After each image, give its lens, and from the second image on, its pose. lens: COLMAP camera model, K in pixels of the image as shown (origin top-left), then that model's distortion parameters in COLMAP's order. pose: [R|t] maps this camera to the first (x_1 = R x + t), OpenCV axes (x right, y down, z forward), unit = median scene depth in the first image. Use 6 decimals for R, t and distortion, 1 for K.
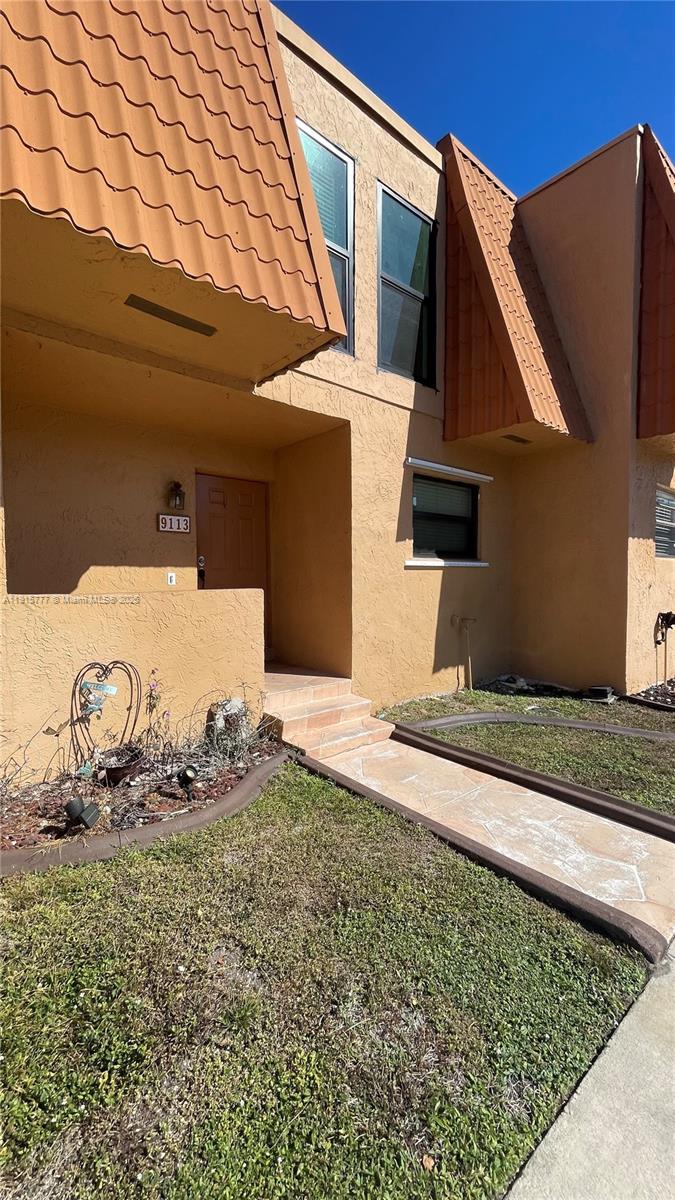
lens RADIAL K [[484.8, 0, 341.1], [0, 484.8, 599.0], [0, 0, 1]] dist [-0.008202, 0.003497]
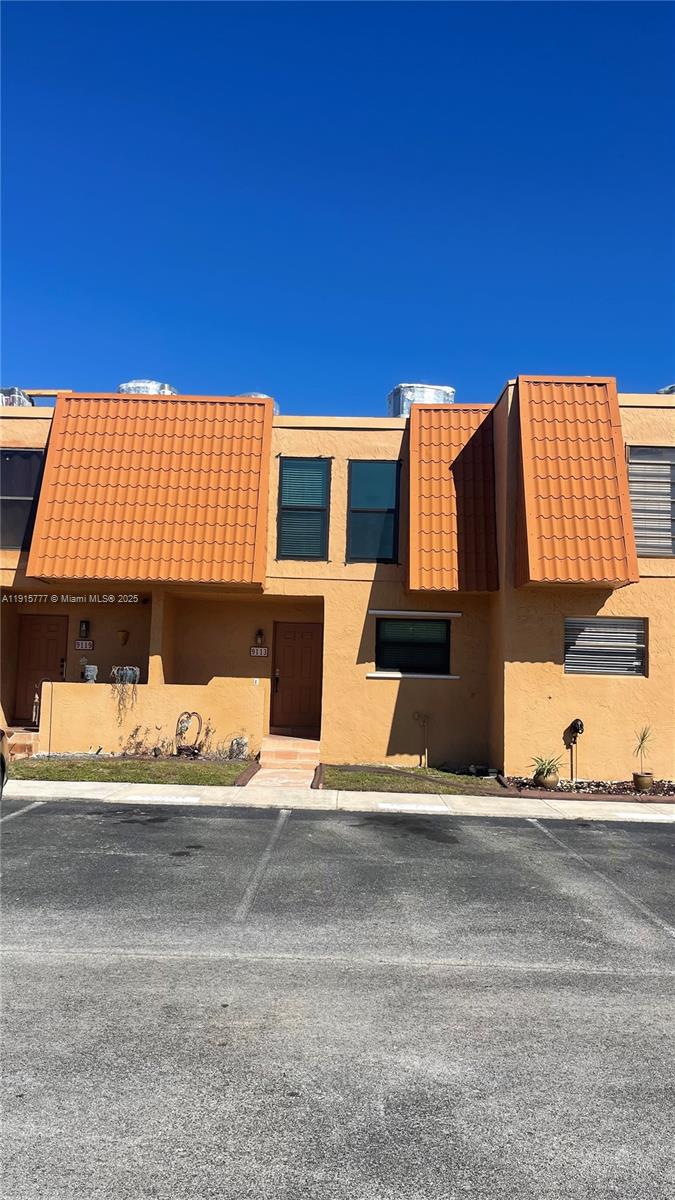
lens RADIAL K [[901.5, 0, 336.6], [0, 901.5, 609.0], [0, 0, 1]] dist [0.064856, -0.079597]
pose [[0.759535, -0.032466, -0.649655, 2.248315], [-0.061124, 0.990772, -0.120976, 0.085707], [0.647588, 0.131595, 0.750542, -1.496069]]
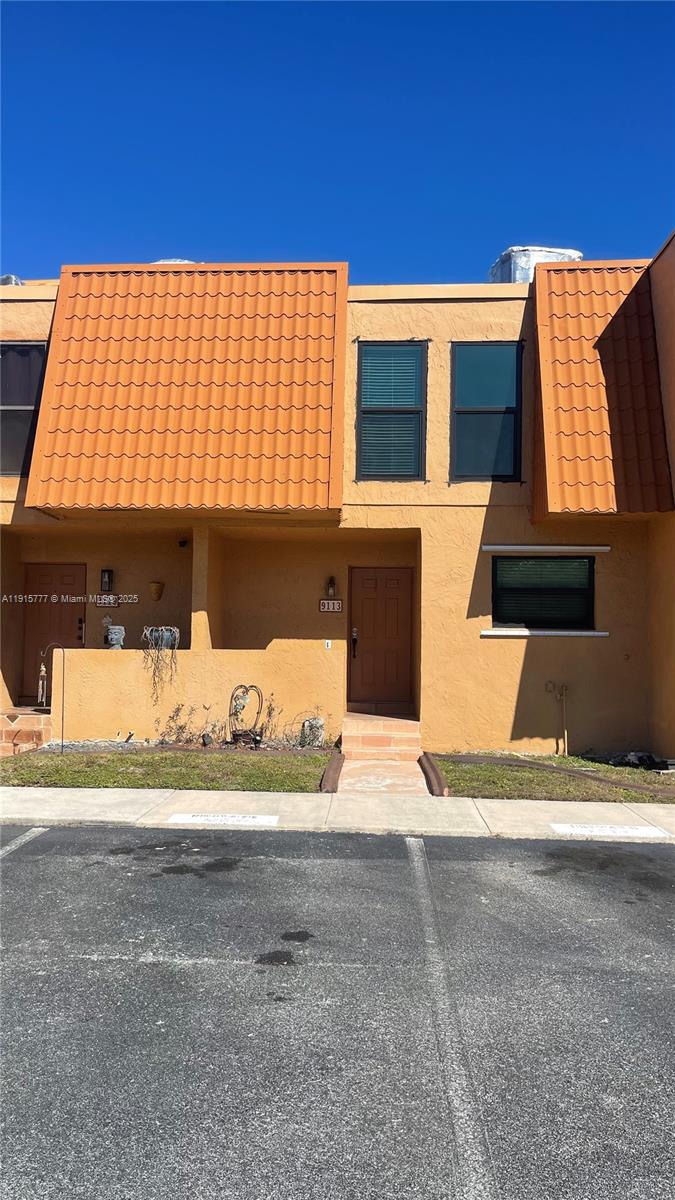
lens RADIAL K [[901.5, 0, 326.0], [0, 901.5, 610.9], [0, 0, 1]] dist [0.064856, -0.079597]
pose [[0.729624, -0.019754, -0.683563, 1.544696], [-0.047153, 0.995750, -0.079106, 0.074229], [0.682221, 0.089950, 0.725592, -0.987544]]
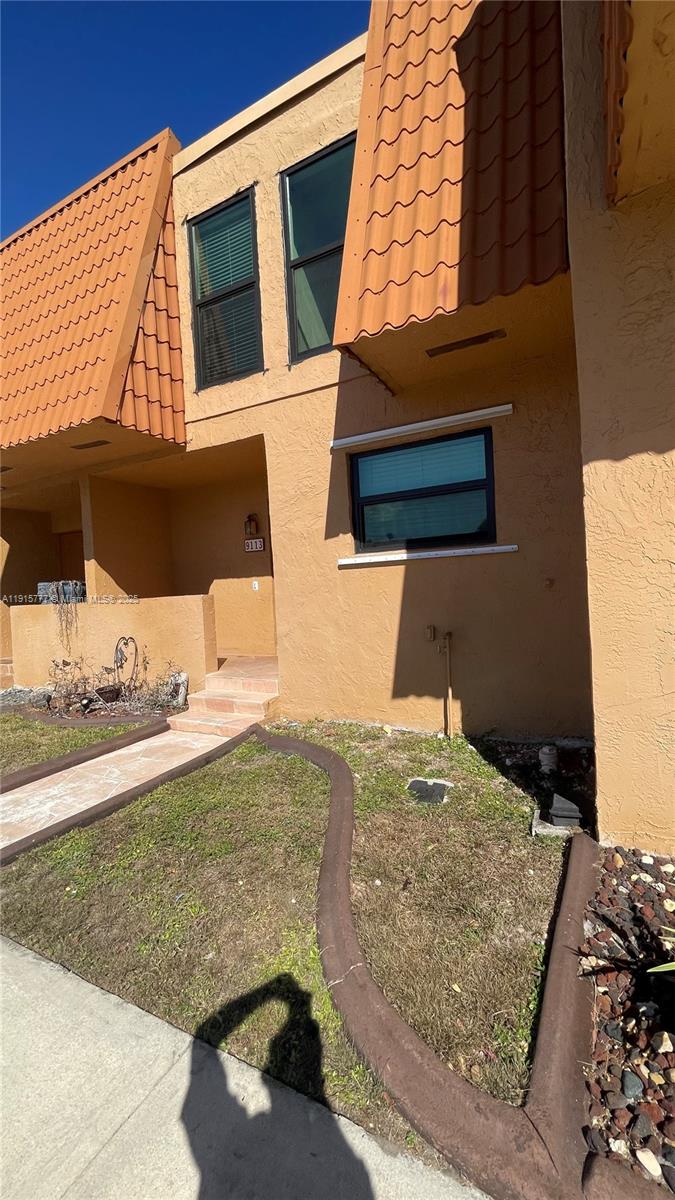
lens RADIAL K [[484.8, 0, 337.3], [0, 484.8, 597.8], [0, 0, 1]] dist [-0.008202, 0.003497]
pose [[0.370099, 0.007466, -0.928962, 1.060887], [0.007958, 0.999906, 0.011206, -0.022157], [0.928958, -0.011540, 0.370005, 0.756567]]
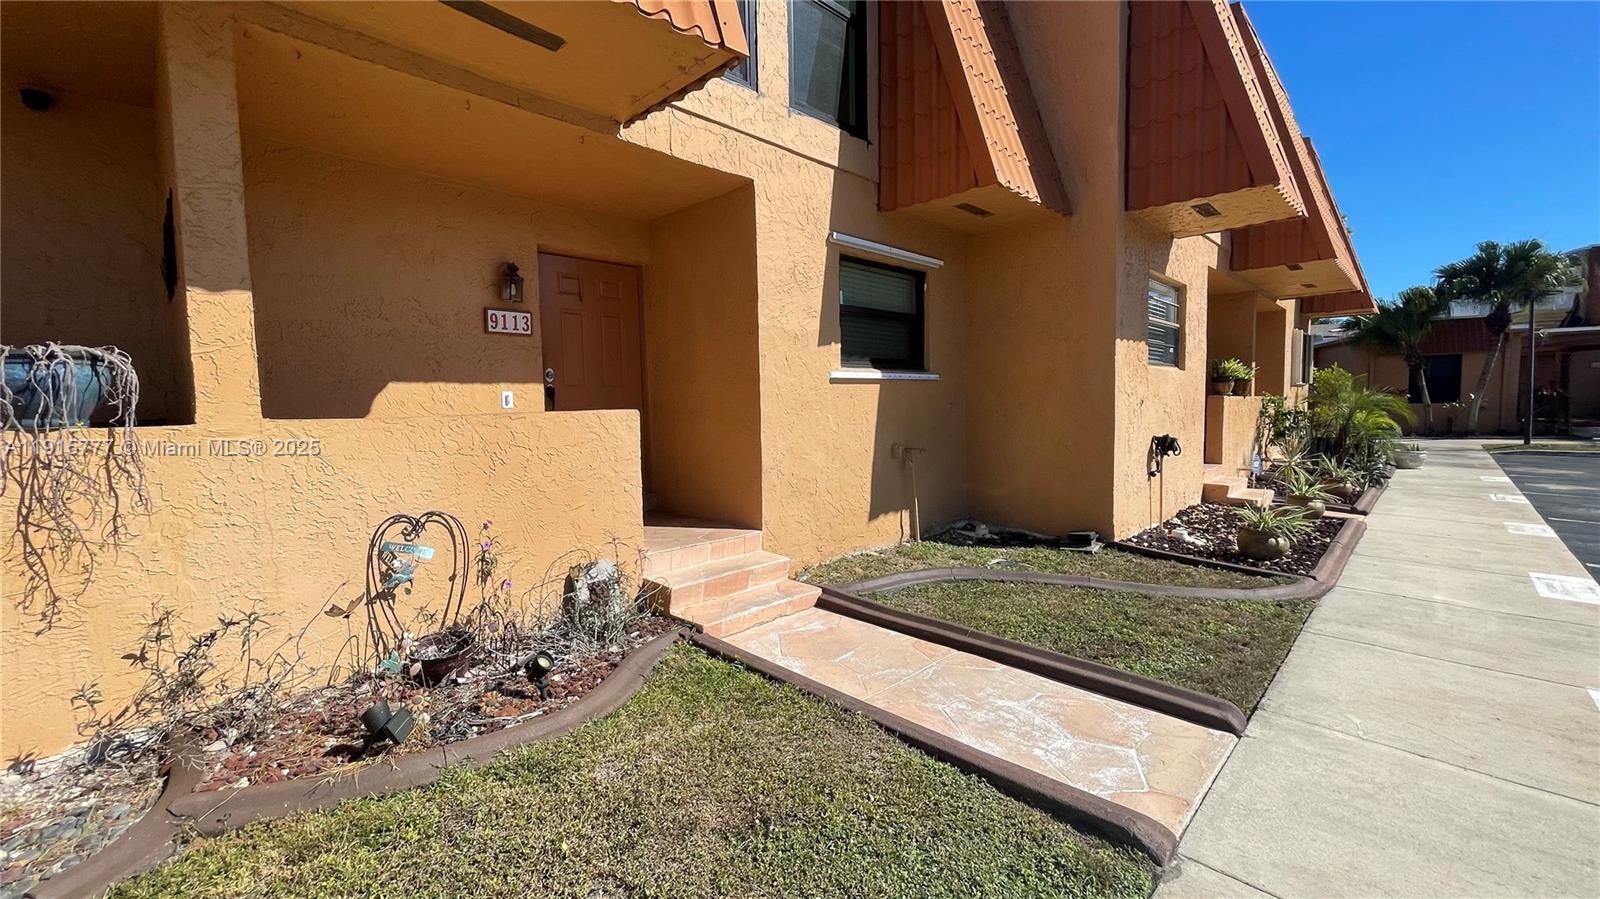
lens RADIAL K [[646.4, 0, 800.0], [0, 646.4, 448.8], [0, 0, 1]] dist [-0.008202, 0.003497]
pose [[0.995844, -0.019650, 0.088935, -0.006501], [0.017434, 0.999519, 0.025633, 0.015118], [-0.089396, -0.023976, 0.995708, 0.010562]]
